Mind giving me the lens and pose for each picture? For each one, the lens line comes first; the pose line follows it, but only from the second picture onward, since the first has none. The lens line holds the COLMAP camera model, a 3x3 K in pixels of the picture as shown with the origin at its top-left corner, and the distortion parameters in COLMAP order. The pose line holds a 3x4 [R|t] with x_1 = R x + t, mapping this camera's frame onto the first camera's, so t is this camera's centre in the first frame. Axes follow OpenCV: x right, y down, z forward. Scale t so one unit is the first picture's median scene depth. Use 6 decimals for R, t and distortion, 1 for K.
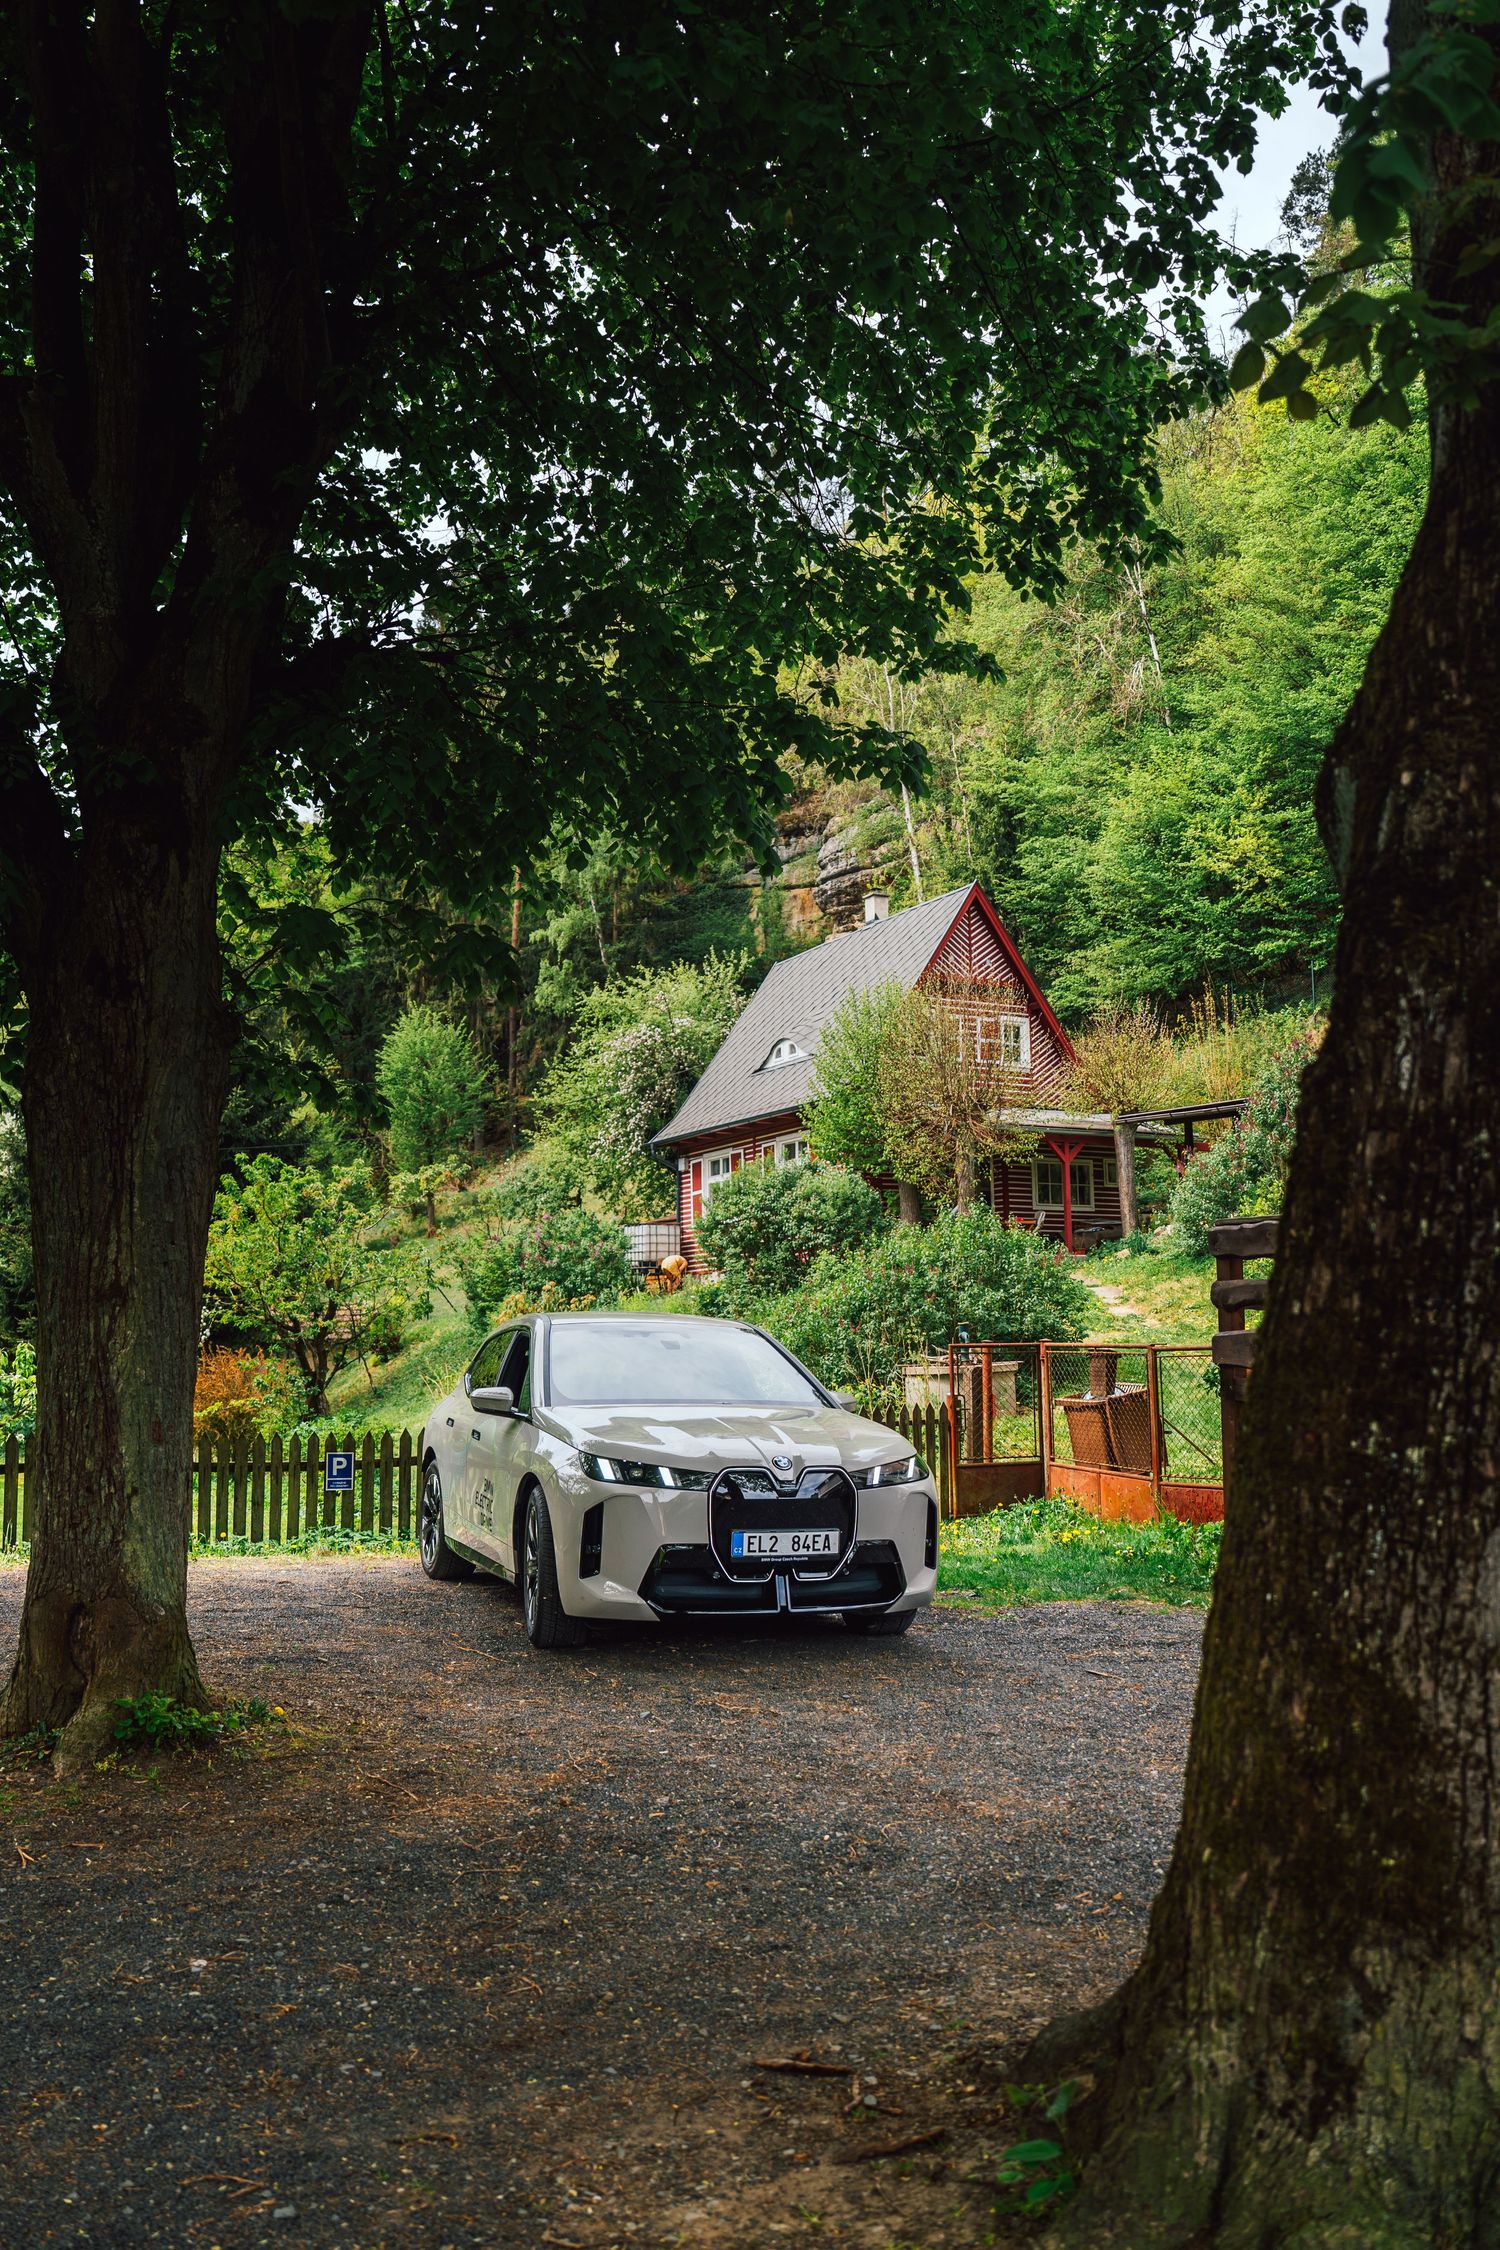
lens RADIAL K [[1720.8, 0, 709.6], [0, 1720.8, 1145.8], [0, 0, 1]] dist [-0.082097, 0.044106]
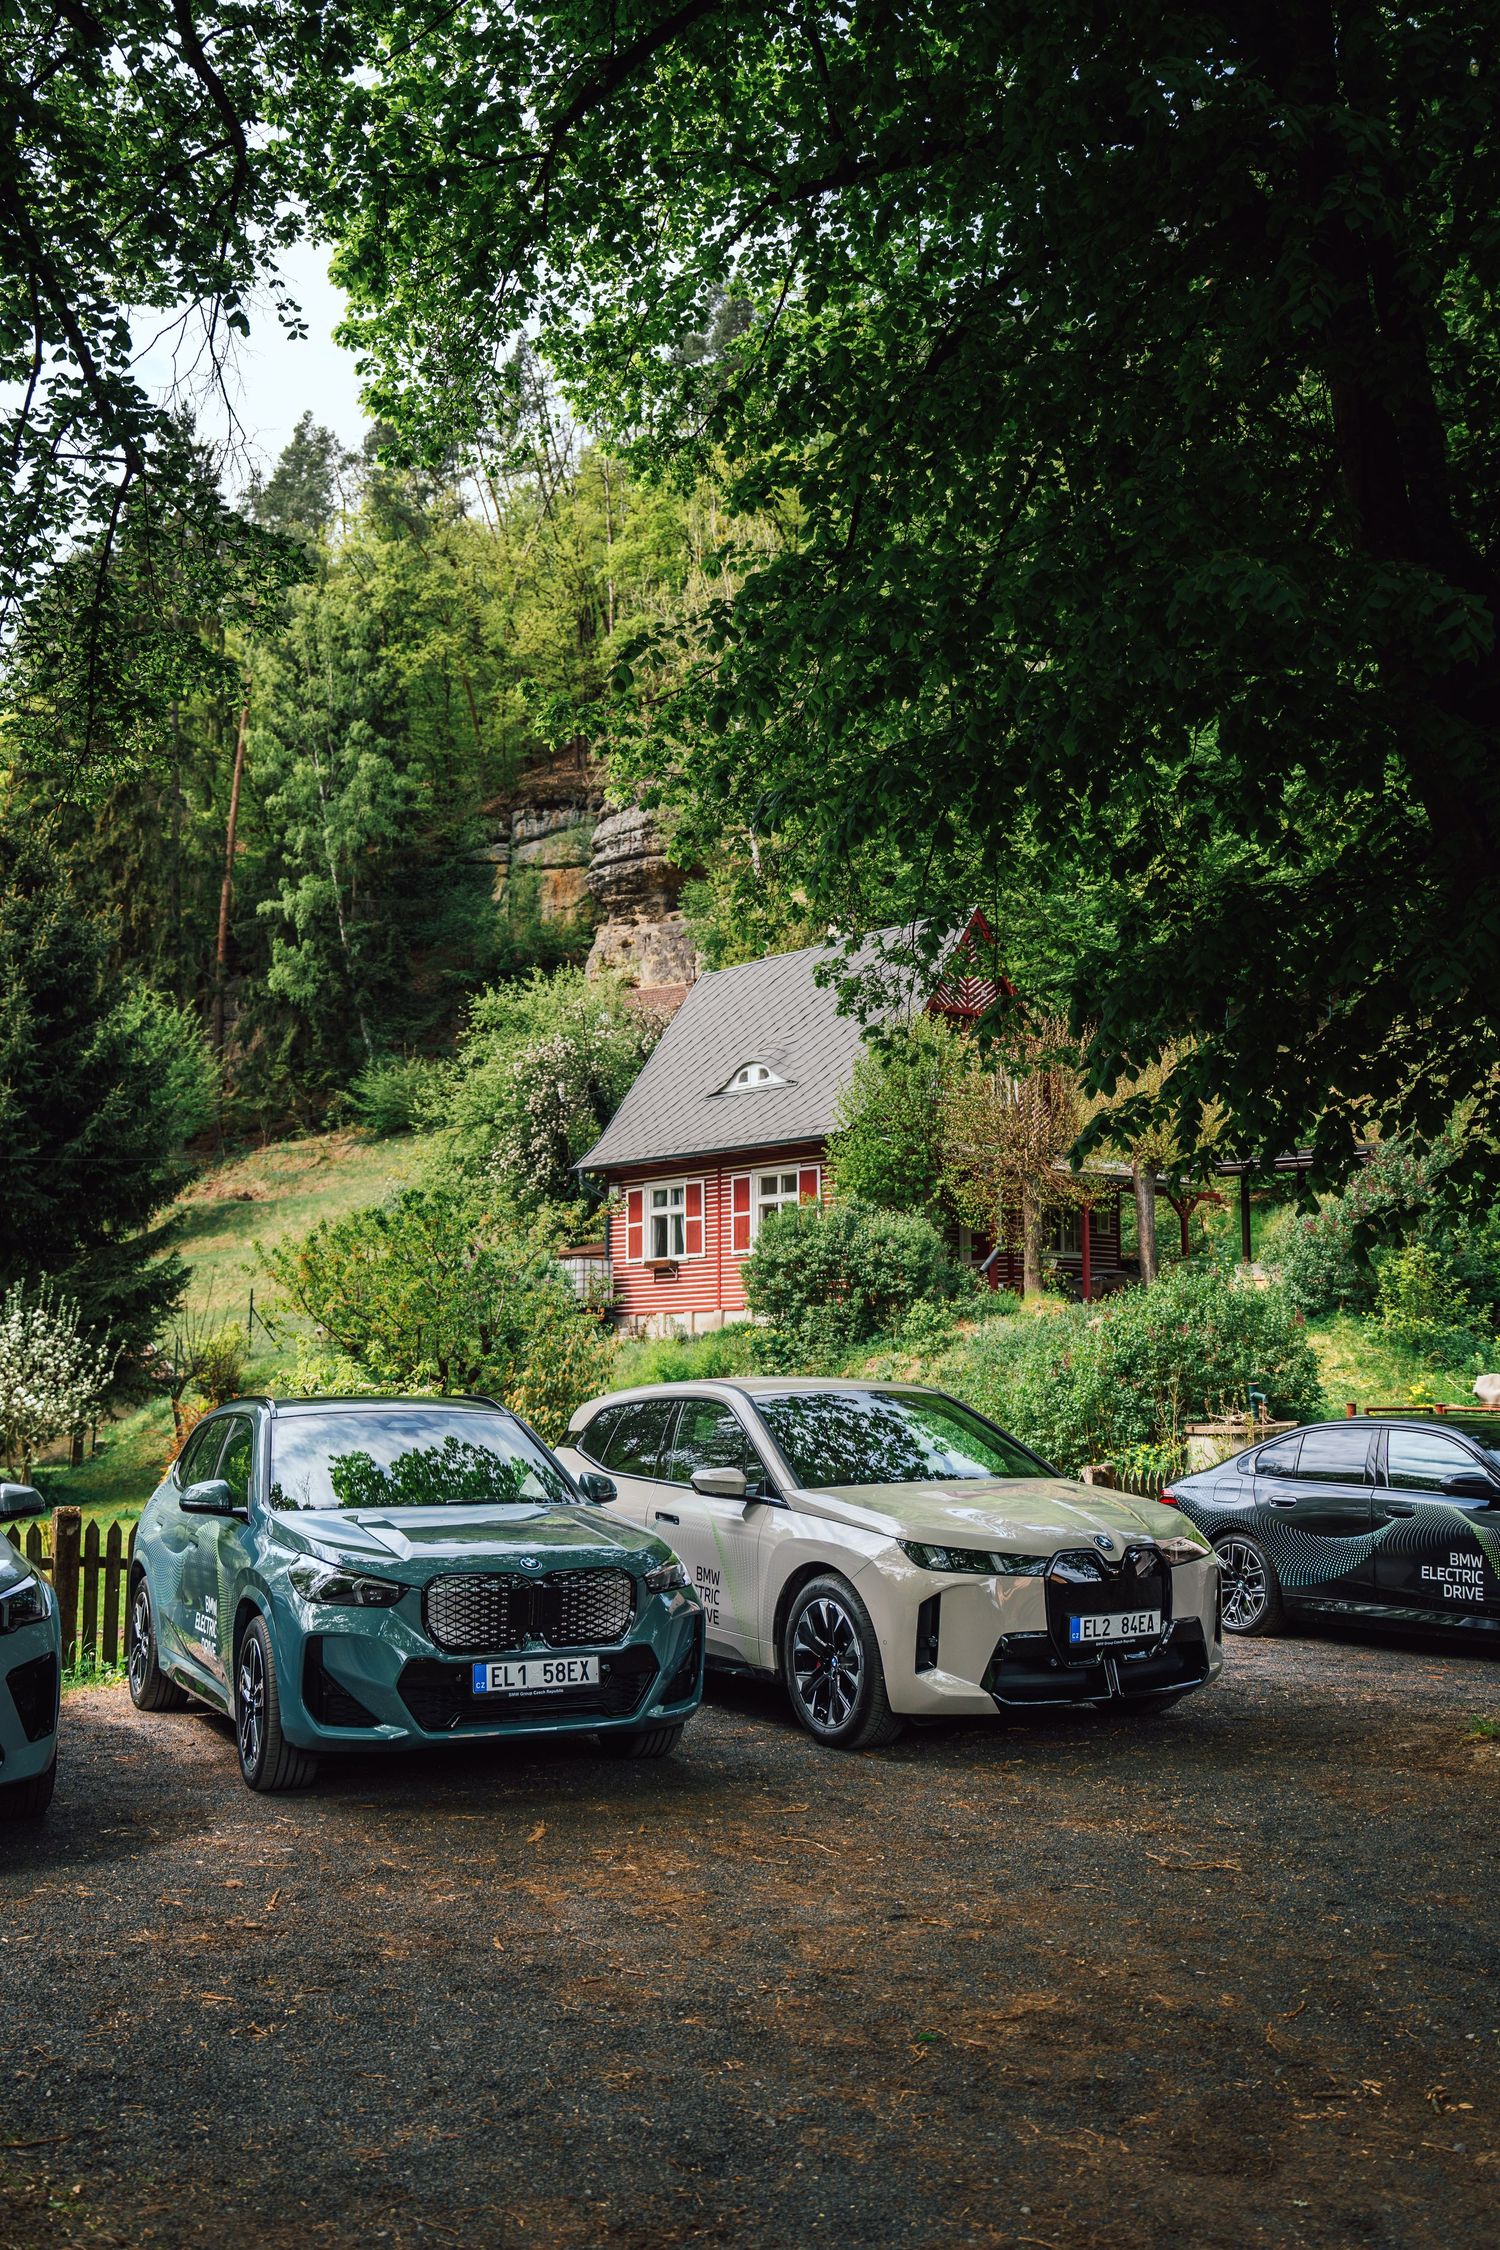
lens RADIAL K [[1989.2, 0, 726.5], [0, 1989.2, 1169.9], [0, 0, 1]] dist [-0.010913, 0.007947]
pose [[0.974146, 0.032553, 0.223562, -0.160584], [-0.034300, 0.999404, 0.003933, -0.006442], [-0.223301, -0.011499, 0.974682, -0.022769]]
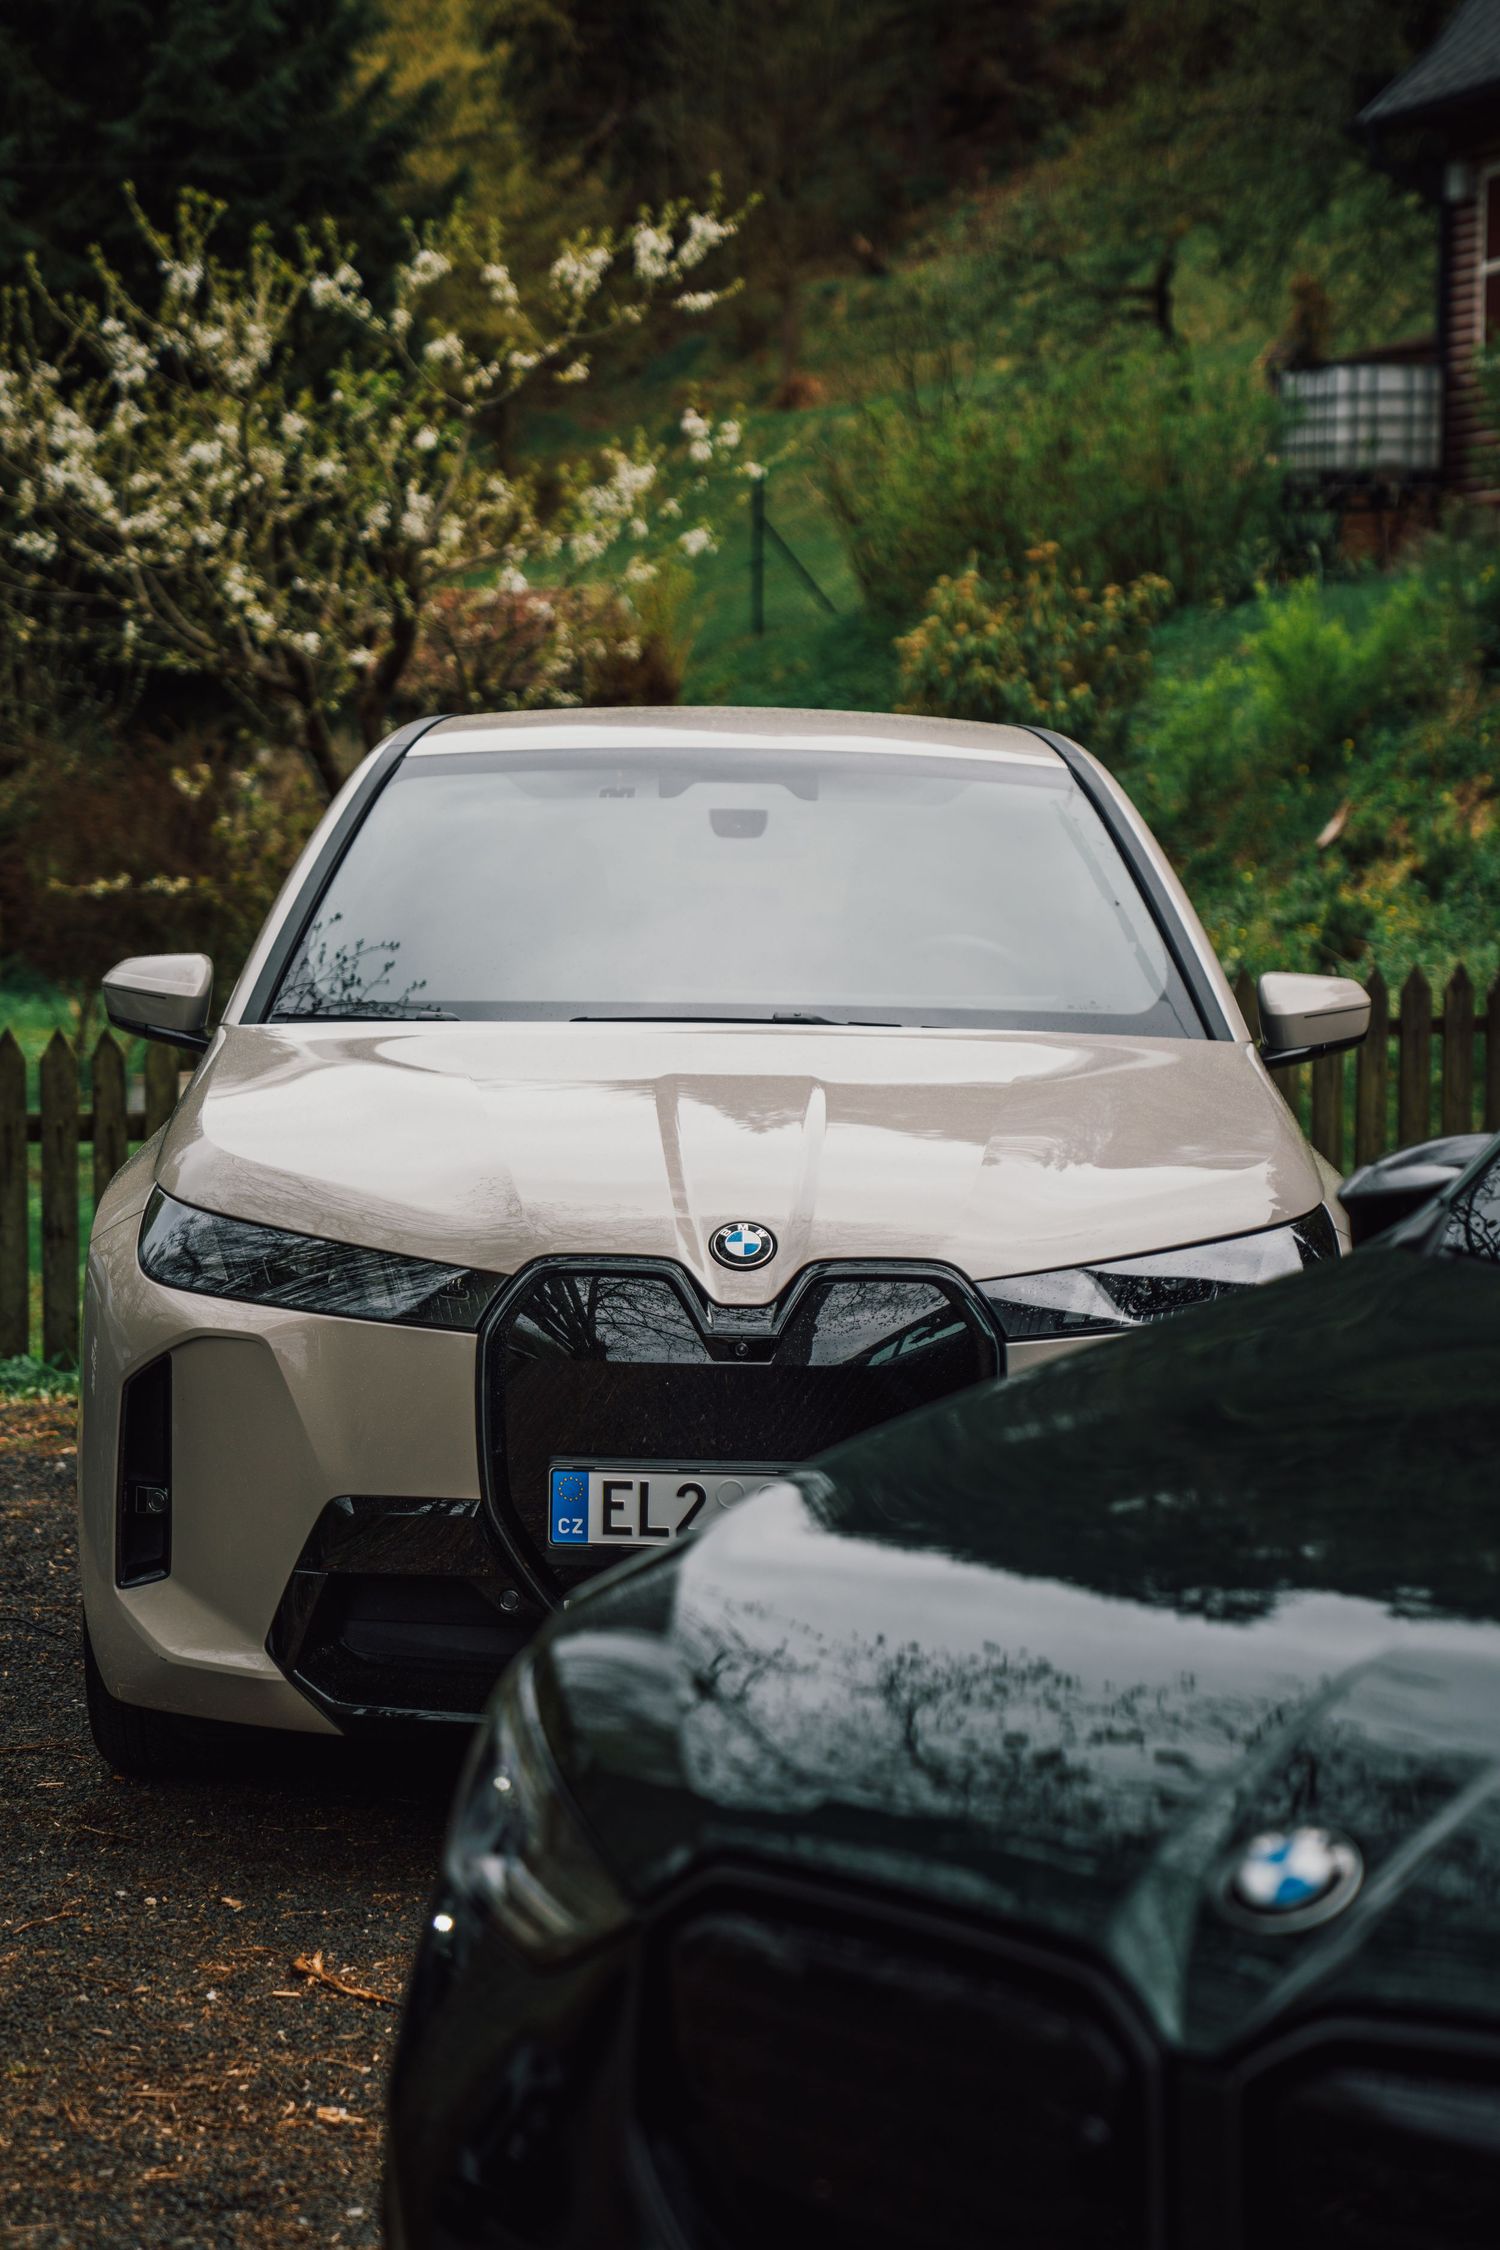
lens RADIAL K [[4500.9, 0, 734.2], [0, 4500.9, 1126.4], [0, 0, 1]] dist [0.444024, 0.000000]
pose [[0.983475, 0.020772, -0.179846, 0.009914], [0.017515, 0.977820, 0.208713, -0.000355], [0.180193, -0.208414, 0.961298, 0.039907]]
